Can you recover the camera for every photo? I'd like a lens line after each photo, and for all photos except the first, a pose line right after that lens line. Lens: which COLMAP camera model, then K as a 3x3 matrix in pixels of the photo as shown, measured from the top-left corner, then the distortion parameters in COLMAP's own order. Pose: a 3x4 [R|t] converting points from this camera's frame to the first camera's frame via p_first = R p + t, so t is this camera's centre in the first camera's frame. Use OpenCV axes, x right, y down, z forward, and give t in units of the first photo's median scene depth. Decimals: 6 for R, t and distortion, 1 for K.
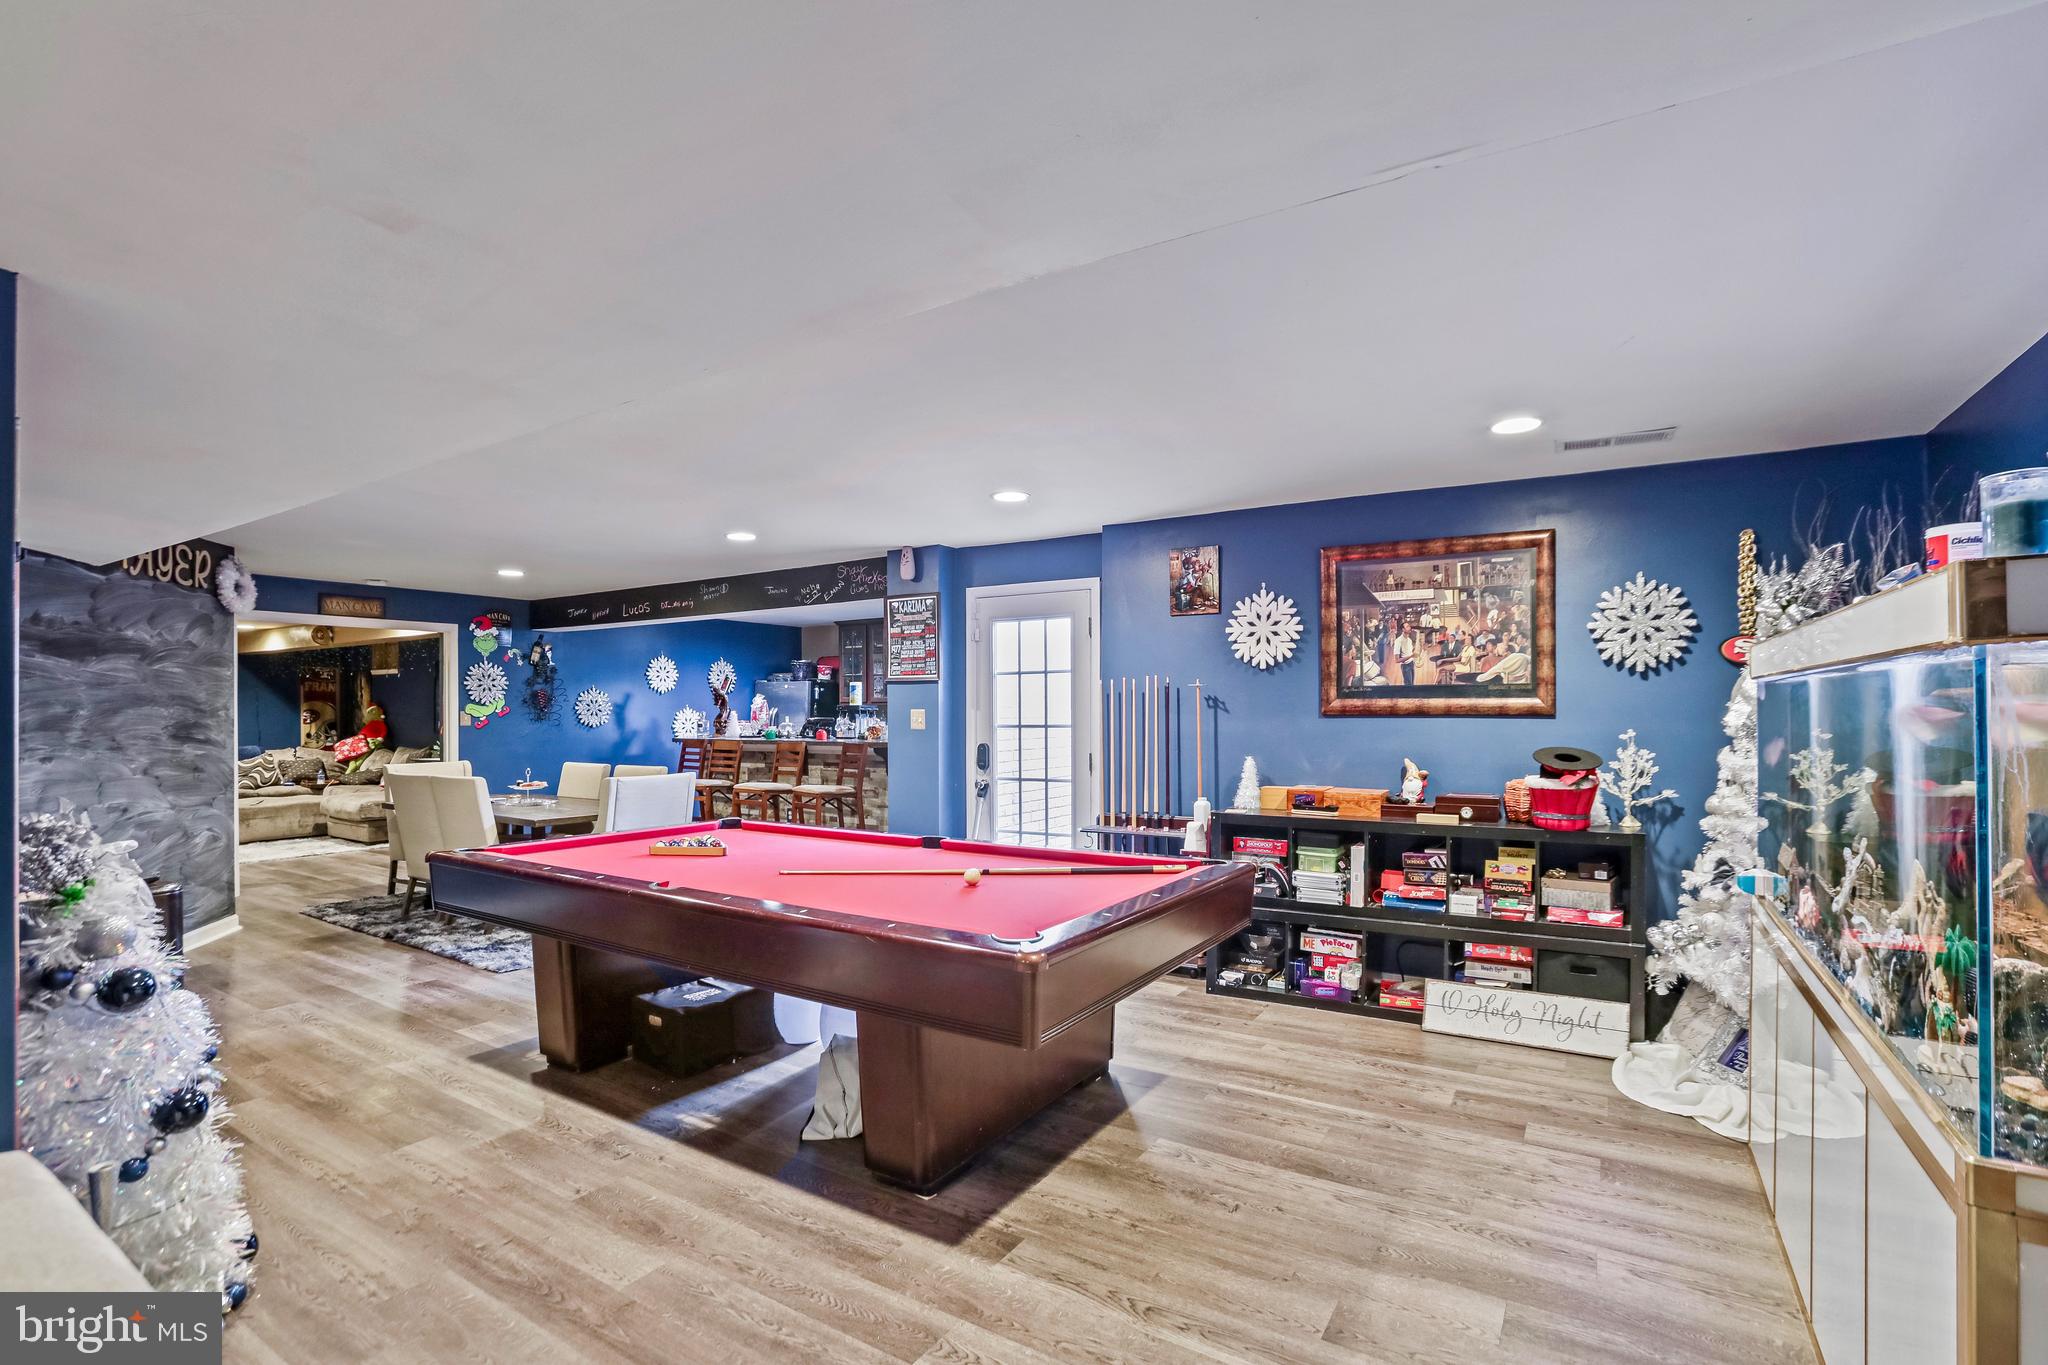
lens RADIAL K [[935.4, 0, 1023.4], [0, 935.4, 702.7], [0, 0, 1]] dist [-0.004219, -0.000057]
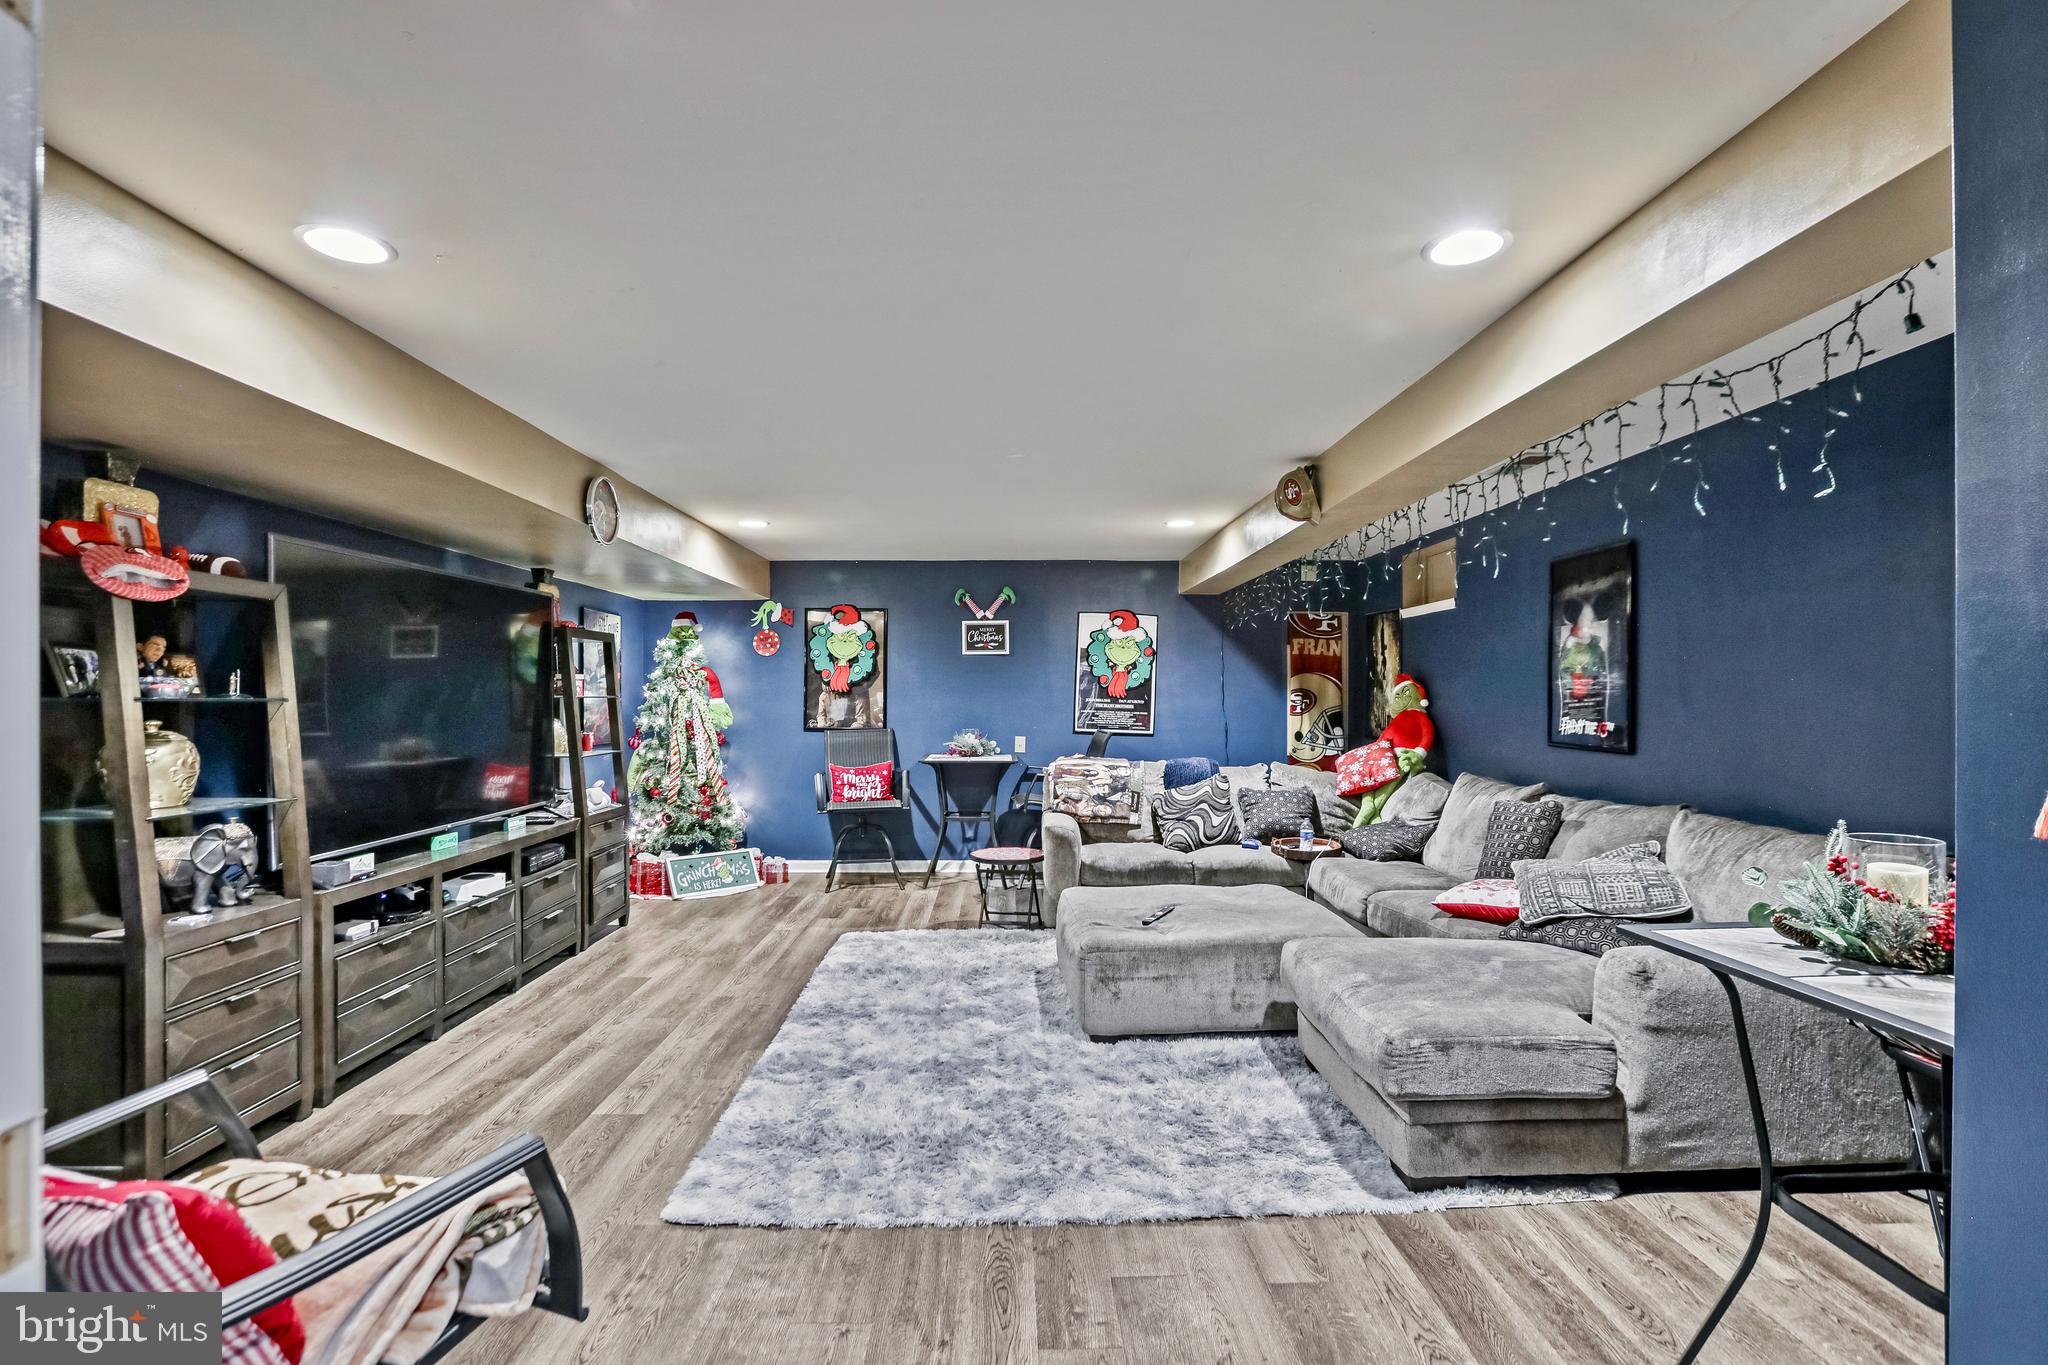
lens RADIAL K [[935.4, 0, 1023.2], [0, 935.4, 691.2], [0, 0, 1]] dist [-0.004219, -0.000057]
pose [[0.552195, -0.002664, -0.833711, -0.419687], [0.004370, 0.999990, -0.000301, 0.008440], [0.833704, -0.003477, 0.552201, 0.592447]]
